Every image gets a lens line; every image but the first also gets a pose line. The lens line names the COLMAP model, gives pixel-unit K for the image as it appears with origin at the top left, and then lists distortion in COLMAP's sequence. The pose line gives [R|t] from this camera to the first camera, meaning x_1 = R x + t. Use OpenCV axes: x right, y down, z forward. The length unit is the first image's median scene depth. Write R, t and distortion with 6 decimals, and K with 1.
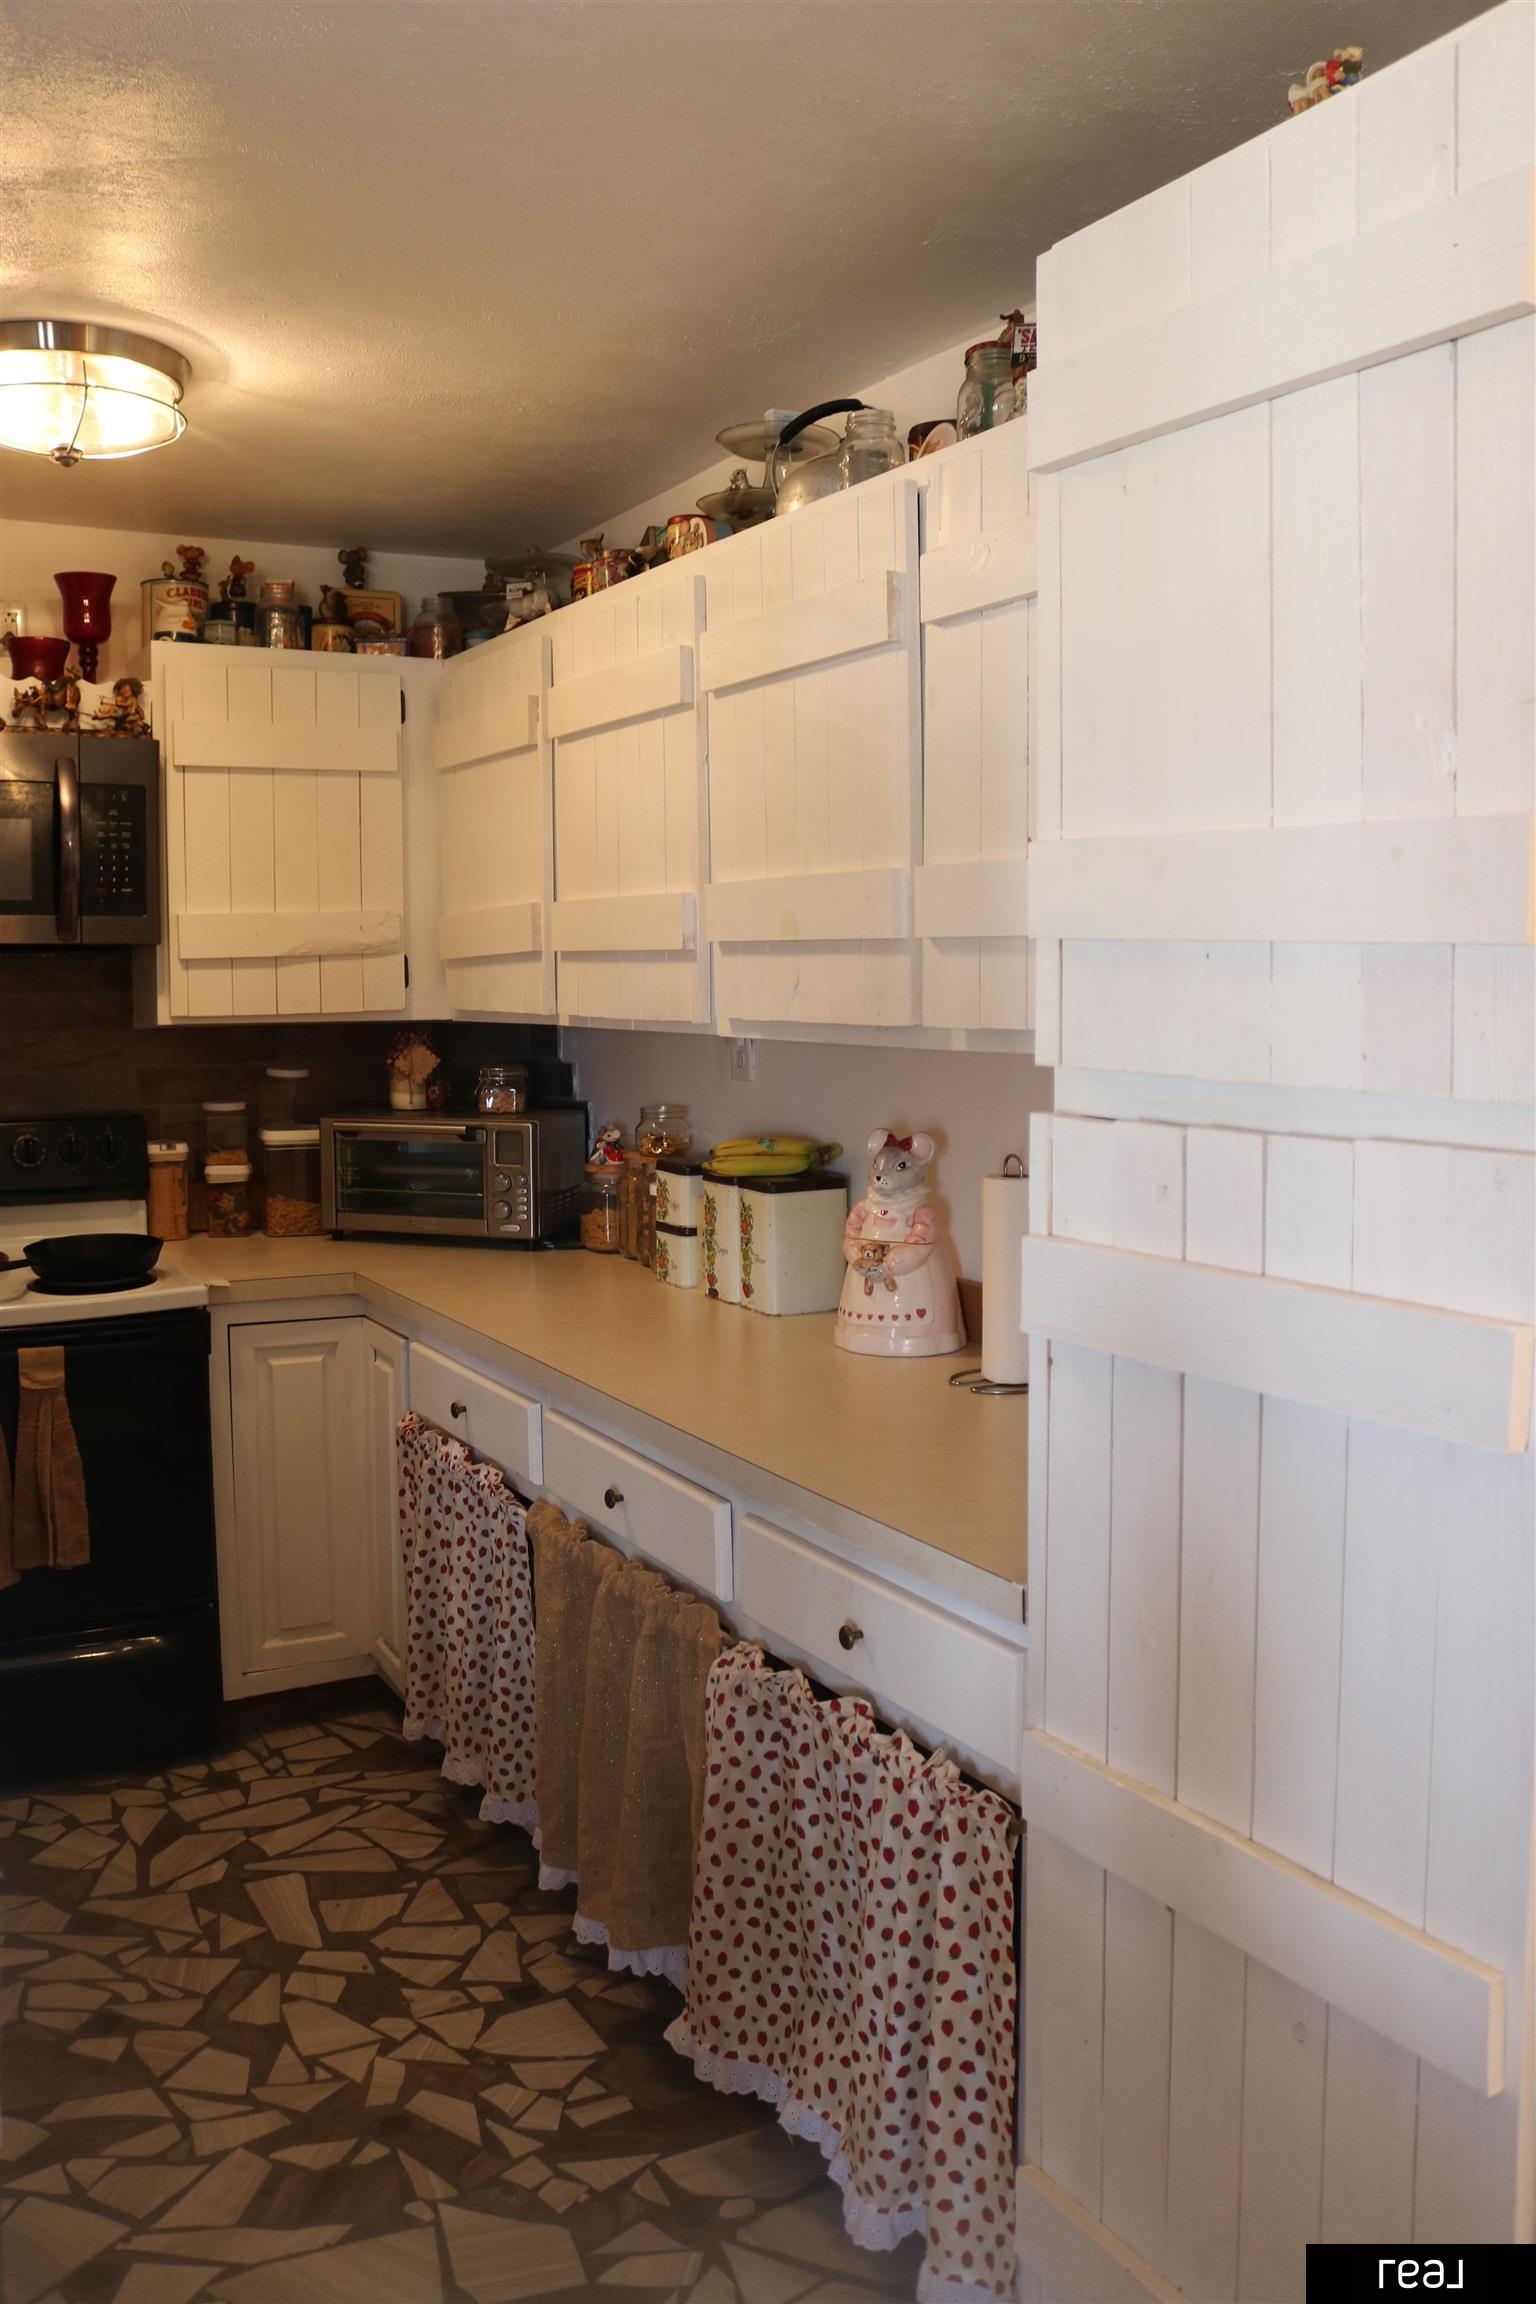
lens RADIAL K [[1870.5, 0, 761.0], [0, 1870.5, 1119.2], [0, 0, 1]] dist [-0.150122, 0.112779]
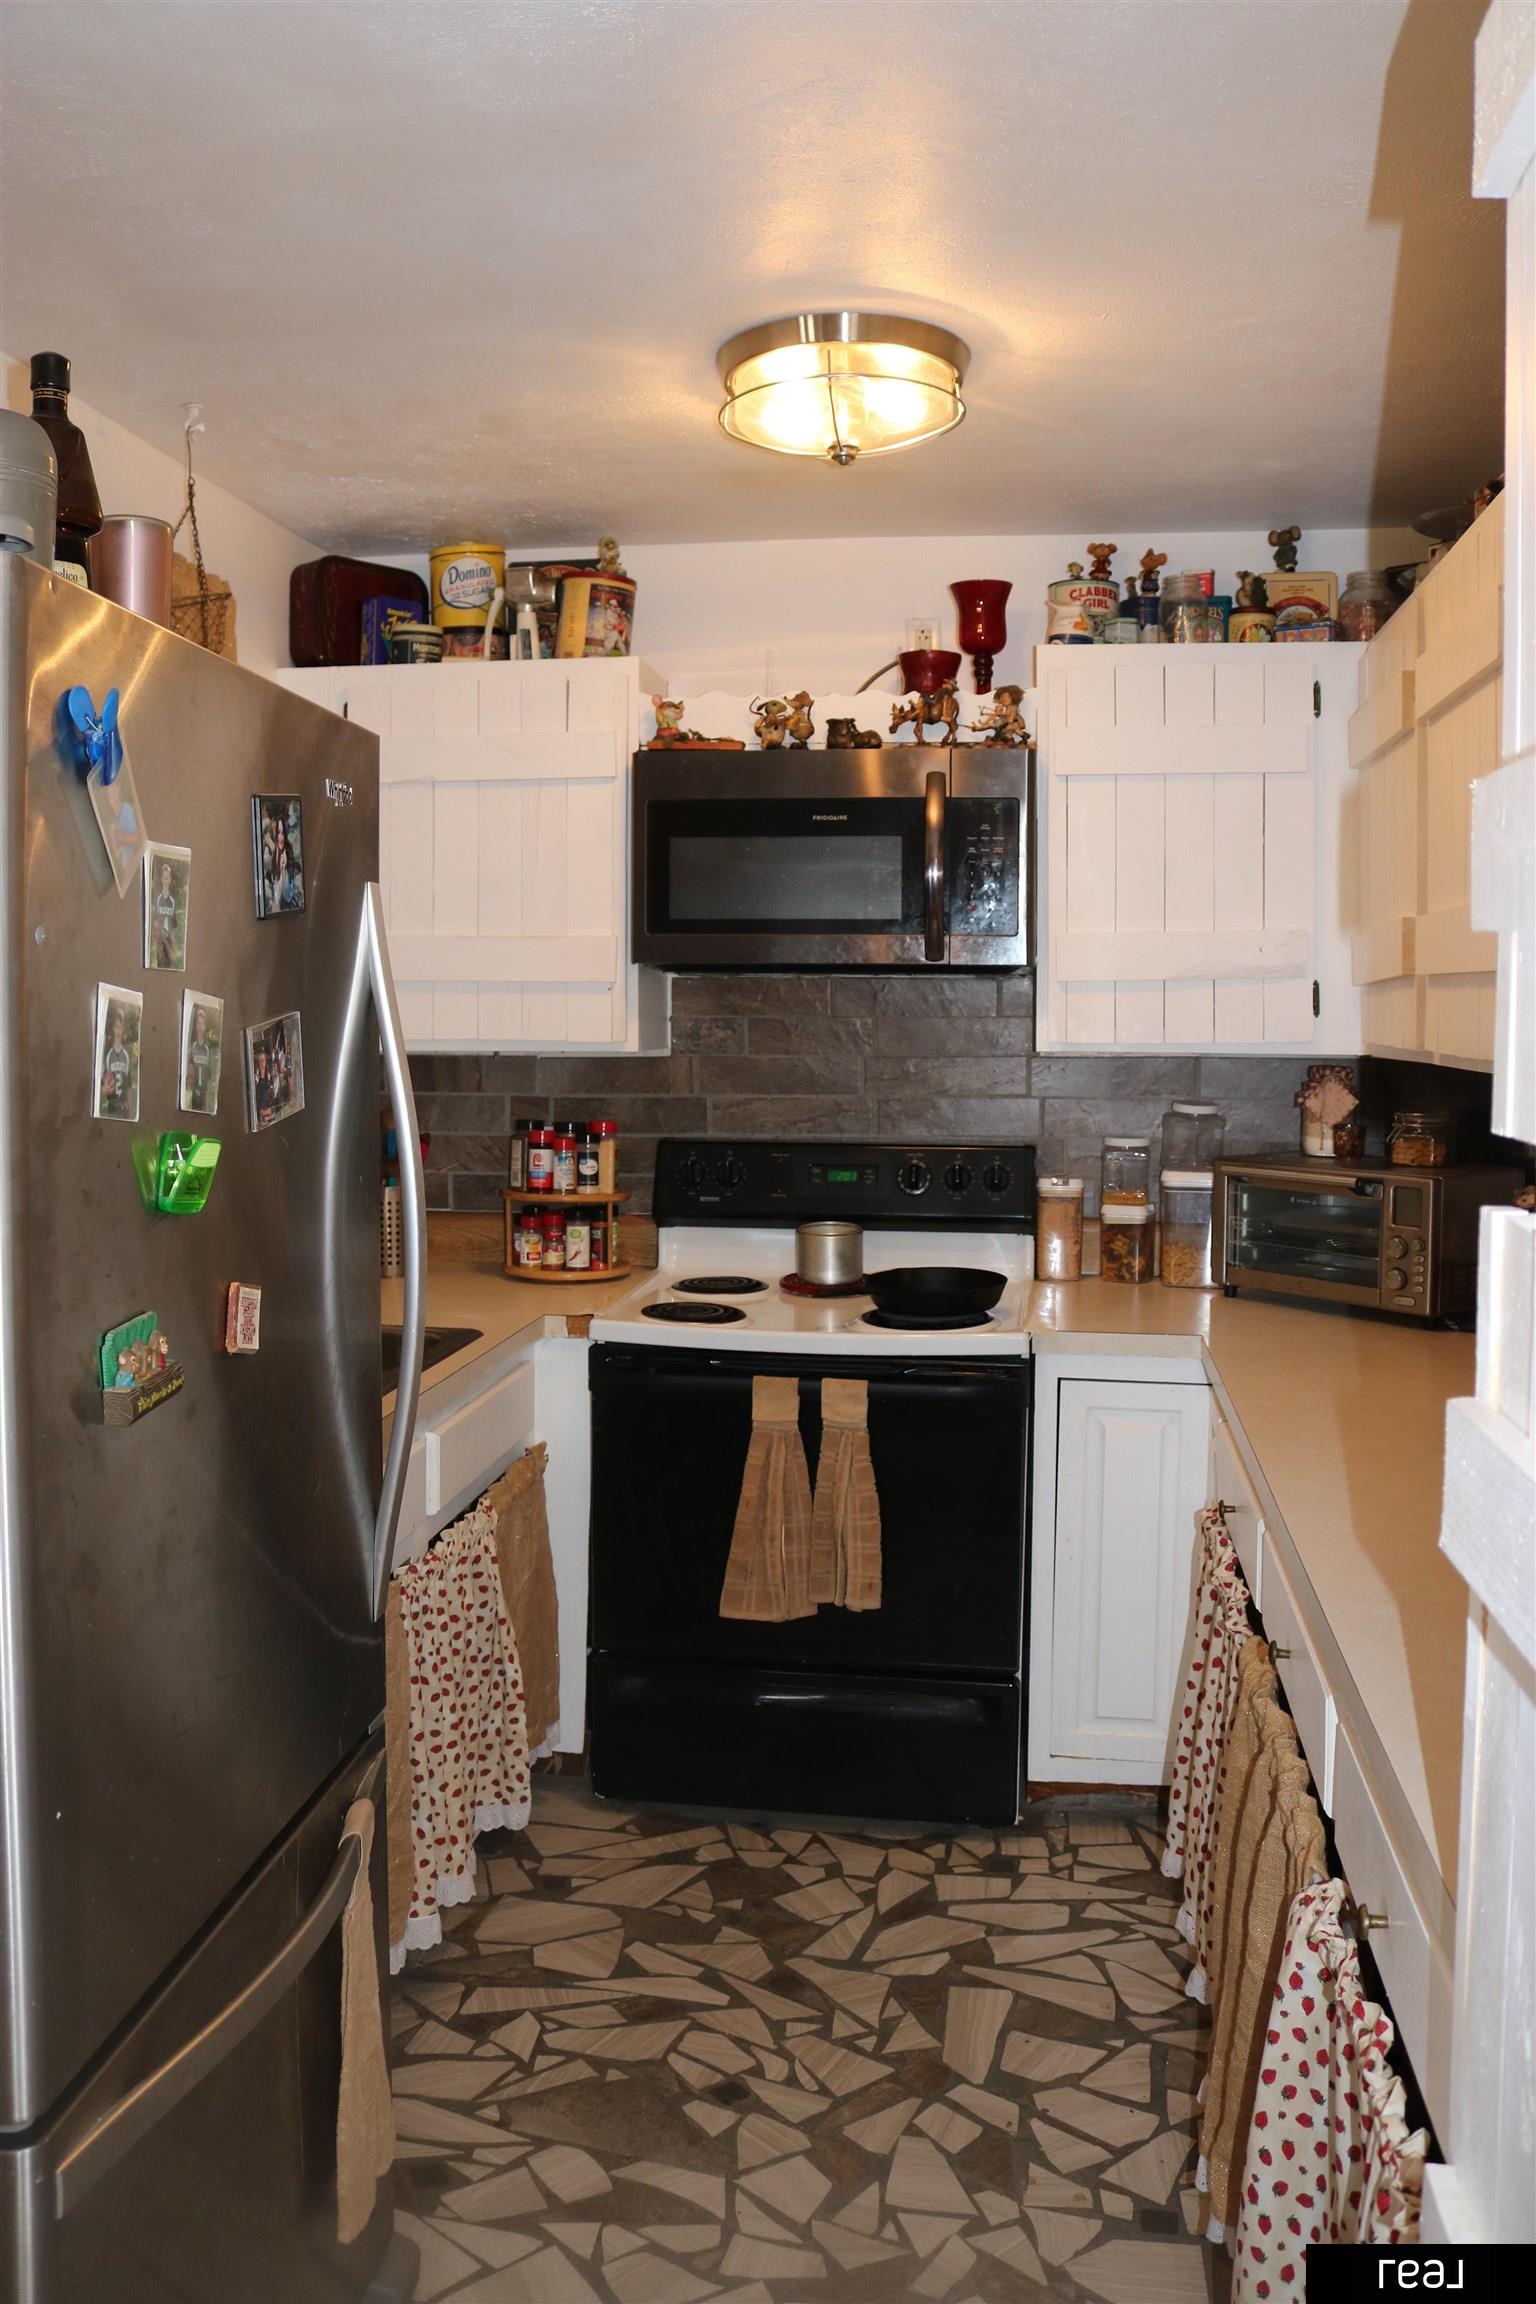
lens RADIAL K [[1870.5, 0, 797.1], [0, 1870.5, 1120.3], [0, 0, 1]] dist [-0.150122, 0.112779]
pose [[0.797140, 0.042677, -0.602285, 0.177117], [-0.054263, 0.998526, -0.001064, -0.009771], [0.601352, 0.033530, 0.798281, 0.193553]]
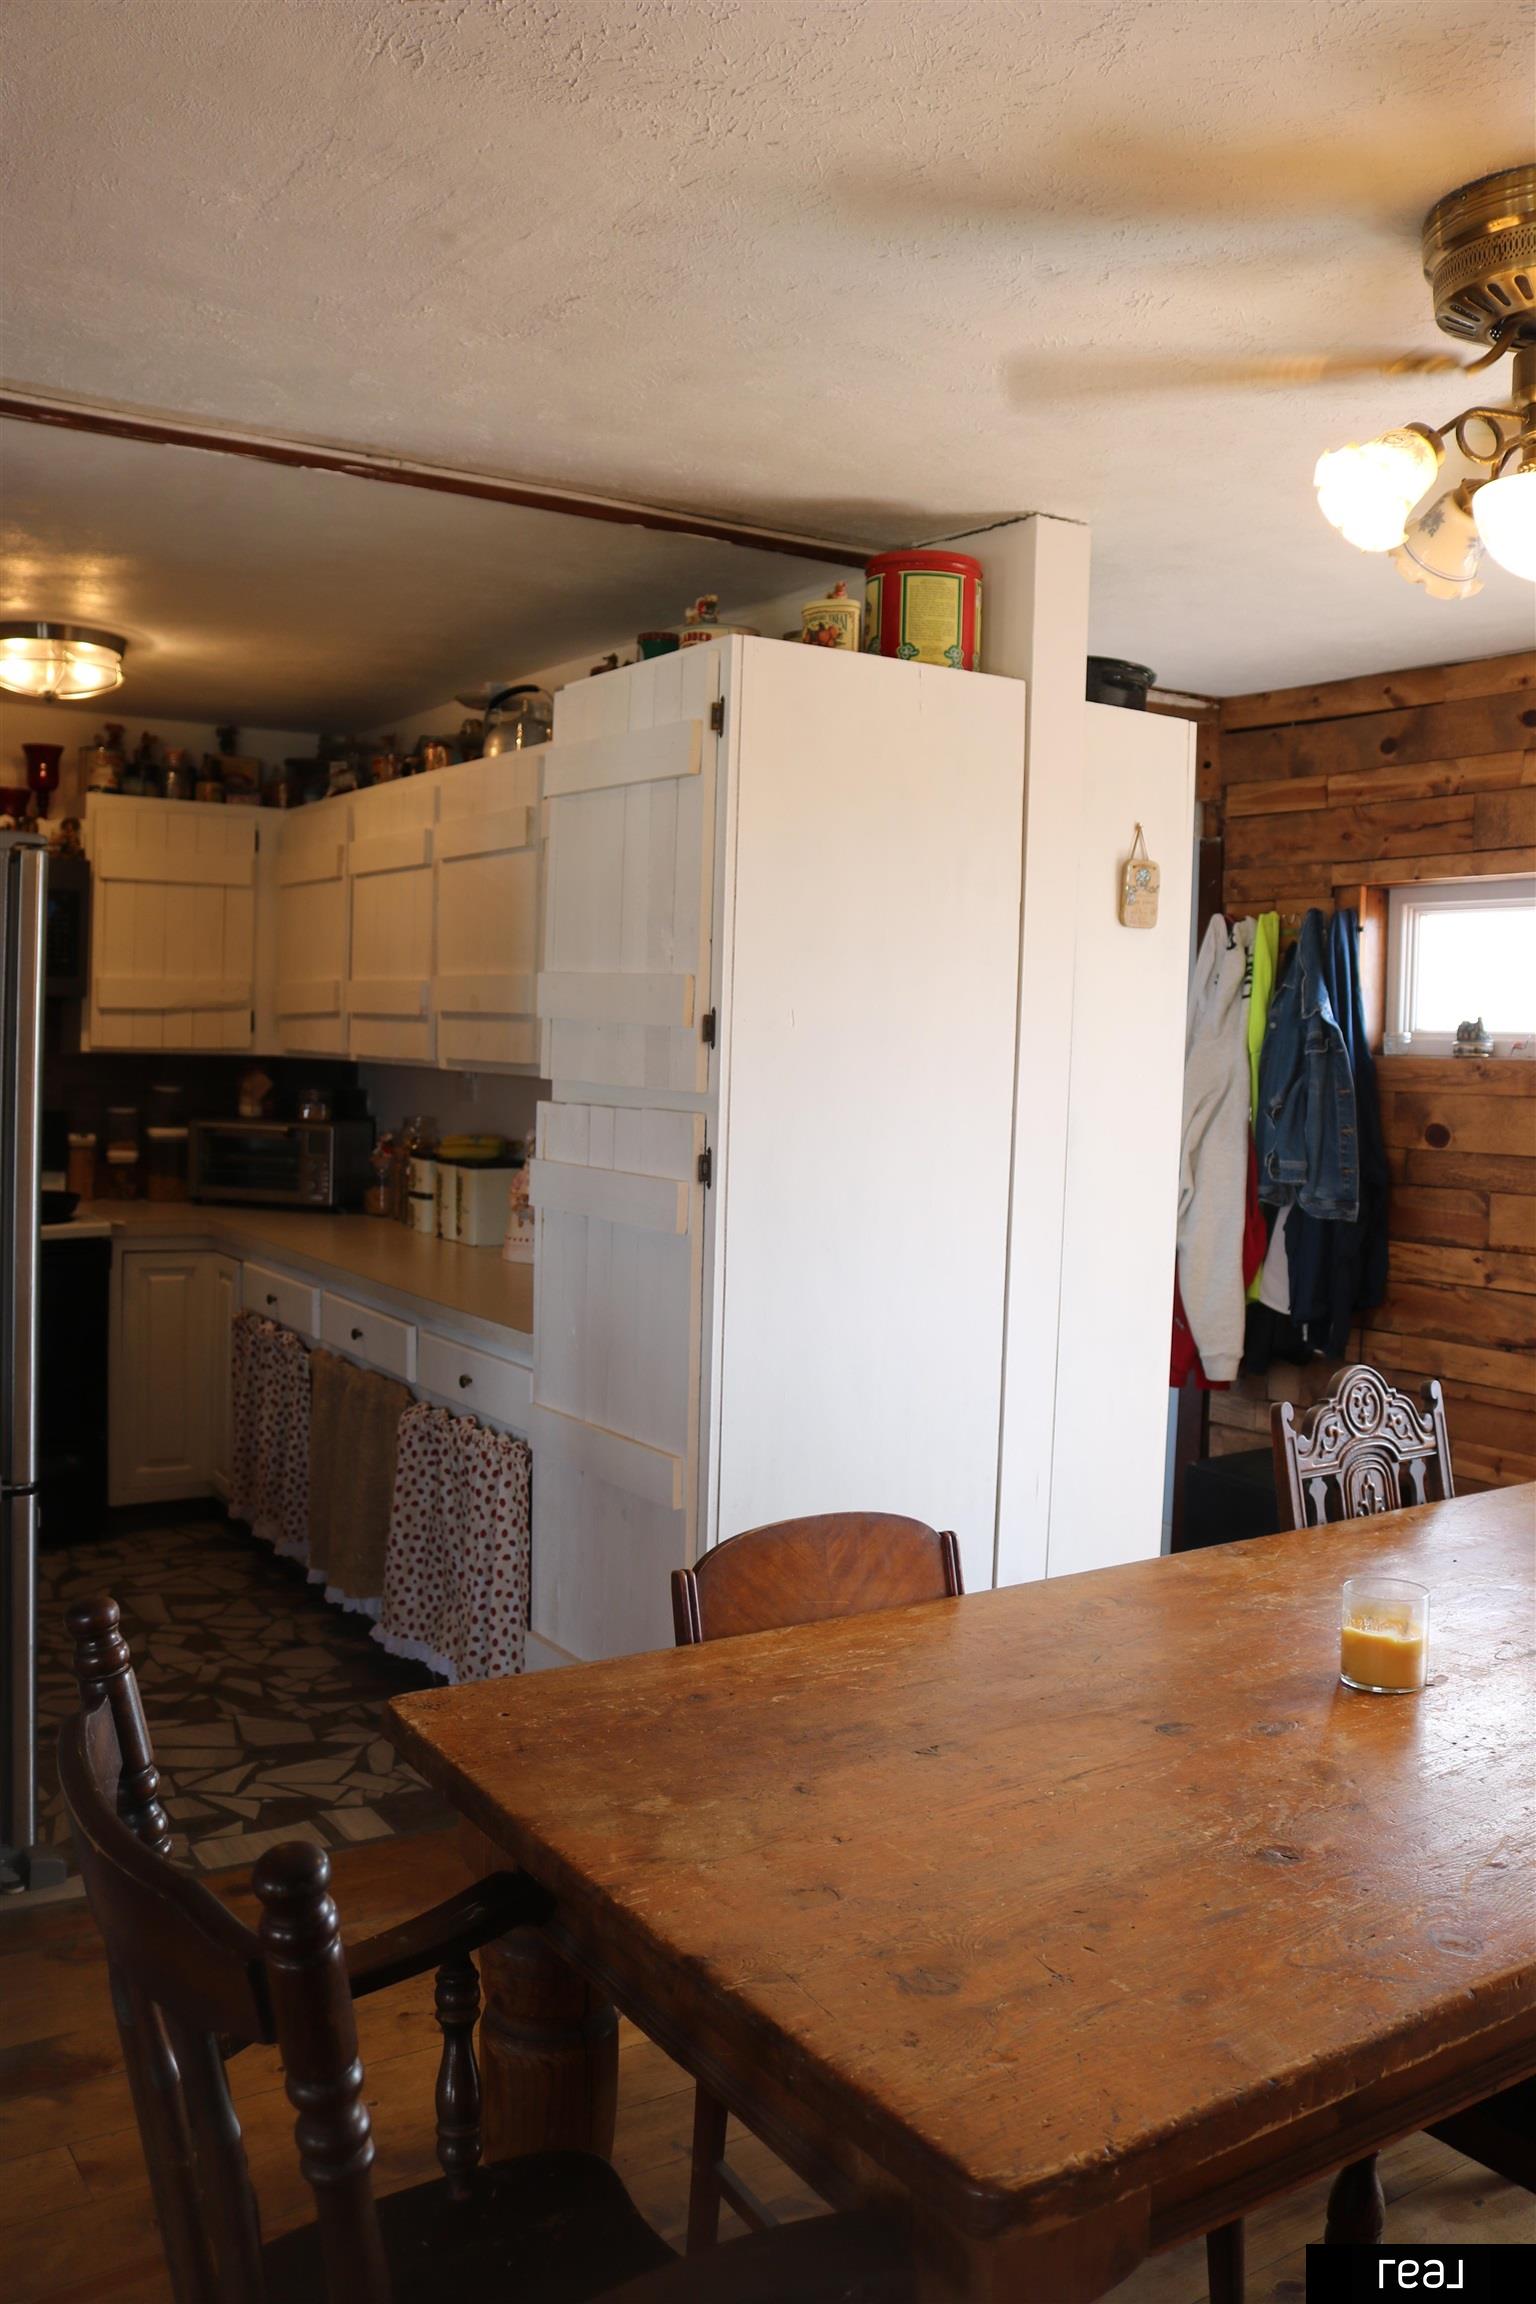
lens RADIAL K [[1870.5, 0, 765.8], [0, 1870.5, 1136.2], [0, 0, 1]] dist [-0.150122, 0.112779]
pose [[0.996640, 0.032892, 0.075016, 0.130567], [-0.031029, 0.999184, -0.025864, 0.044062], [-0.075806, 0.023449, 0.996847, -0.592108]]
